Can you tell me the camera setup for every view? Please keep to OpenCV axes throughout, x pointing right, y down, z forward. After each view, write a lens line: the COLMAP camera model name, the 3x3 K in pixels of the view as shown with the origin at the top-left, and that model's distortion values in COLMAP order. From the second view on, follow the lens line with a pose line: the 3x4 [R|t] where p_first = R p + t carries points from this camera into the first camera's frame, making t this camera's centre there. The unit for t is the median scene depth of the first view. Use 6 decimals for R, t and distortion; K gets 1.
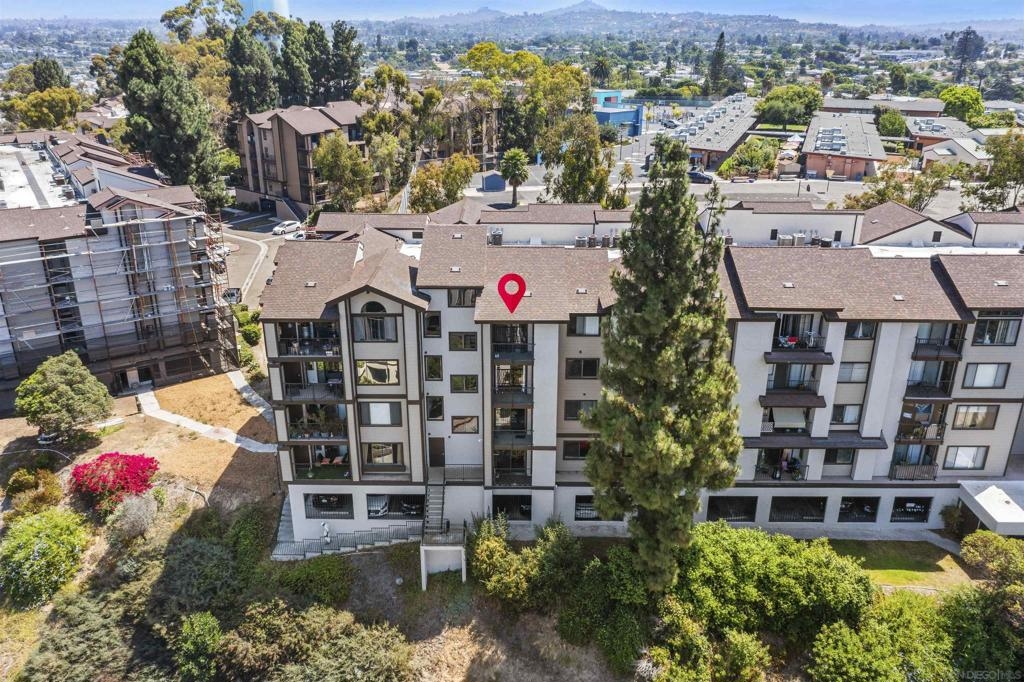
lens RADIAL K [[795.5, 0, 512.0], [0, 795.5, 341.0], [0, 0, 1]] dist [-0.006640, -0.005580]
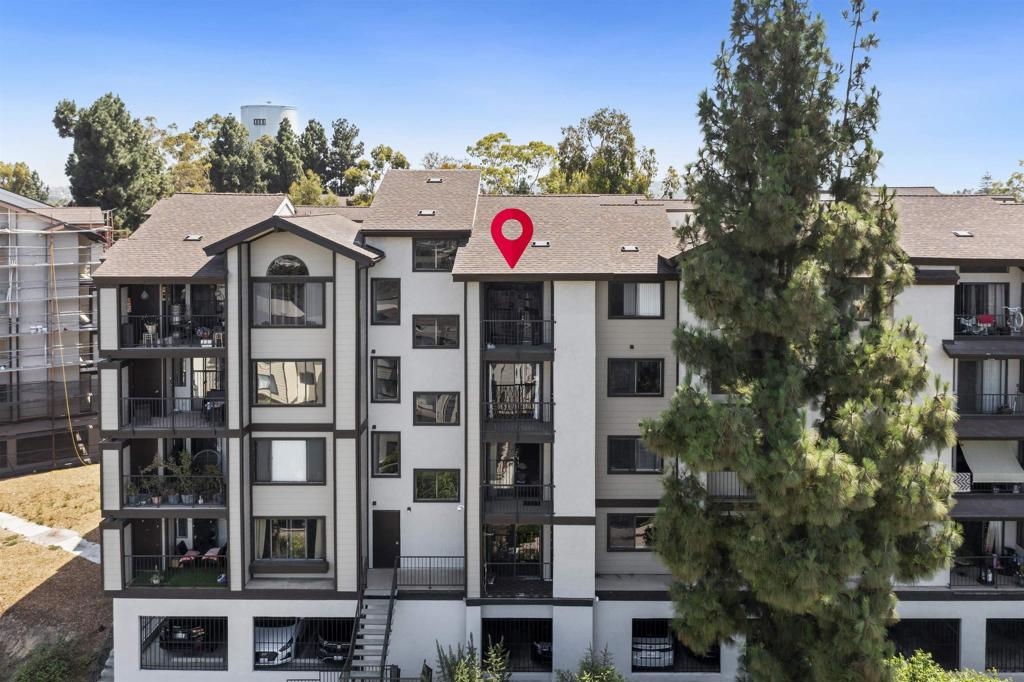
lens RADIAL K [[836.4, 0, 532.8], [0, 836.4, 215.8], [0, 0, 1]] dist [-0.007100, -0.002412]
pose [[0.999986, -0.000277, 0.005268, 0.008149], [0.002081, 0.938355, -0.345666, 0.132476], [-0.004847, 0.345672, 0.938343, 0.362229]]
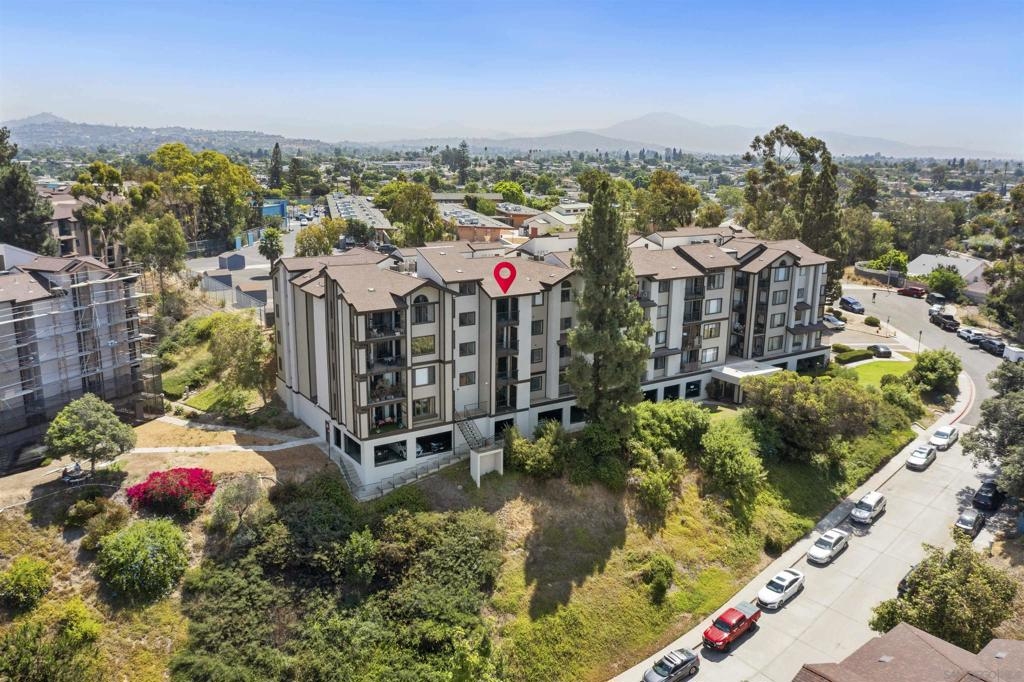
lens RADIAL K [[808.0, 0, 512.0], [0, 808.0, 341.0], [0, 0, 1]] dist [-0.008955, -0.005477]
pose [[0.825870, -0.121407, 0.550635, -0.809011], [0.194756, 0.977864, -0.076501, 0.168605], [-0.529159, 0.170419, 0.831233, -0.295722]]
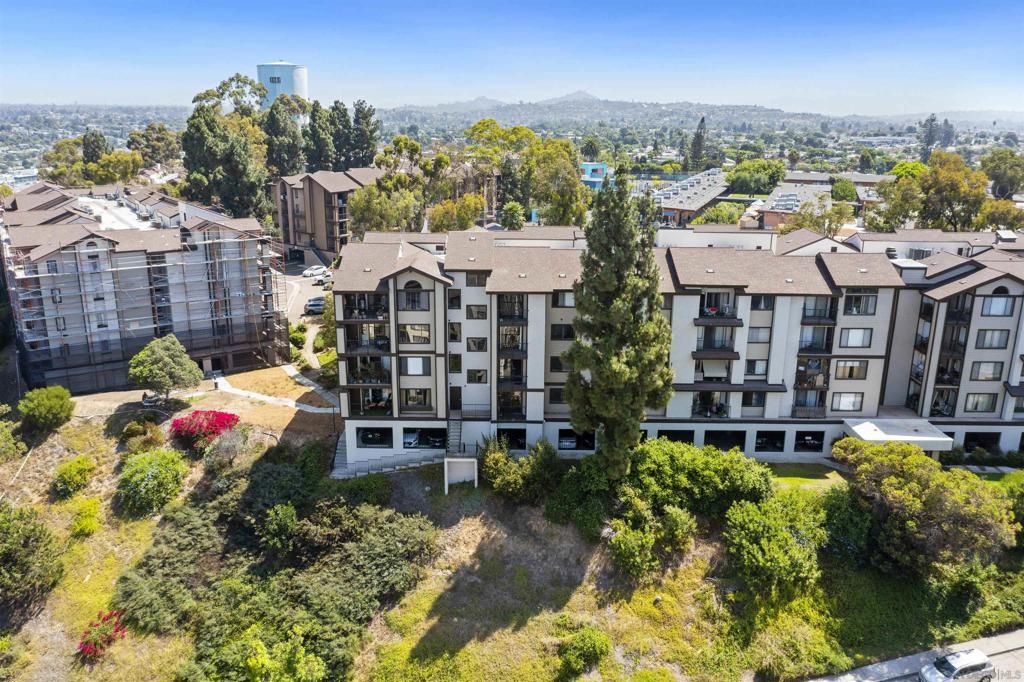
lens RADIAL K [[795.5, 0, 512.0], [0, 795.5, 341.0], [0, 0, 1]] dist [-0.006640, -0.005580]
pose [[0.999973, 0.004119, 0.006138, -0.008136], [-0.003488, 0.995032, -0.099497, 0.180964], [-0.006517, 0.099473, 0.995019, -0.353950]]
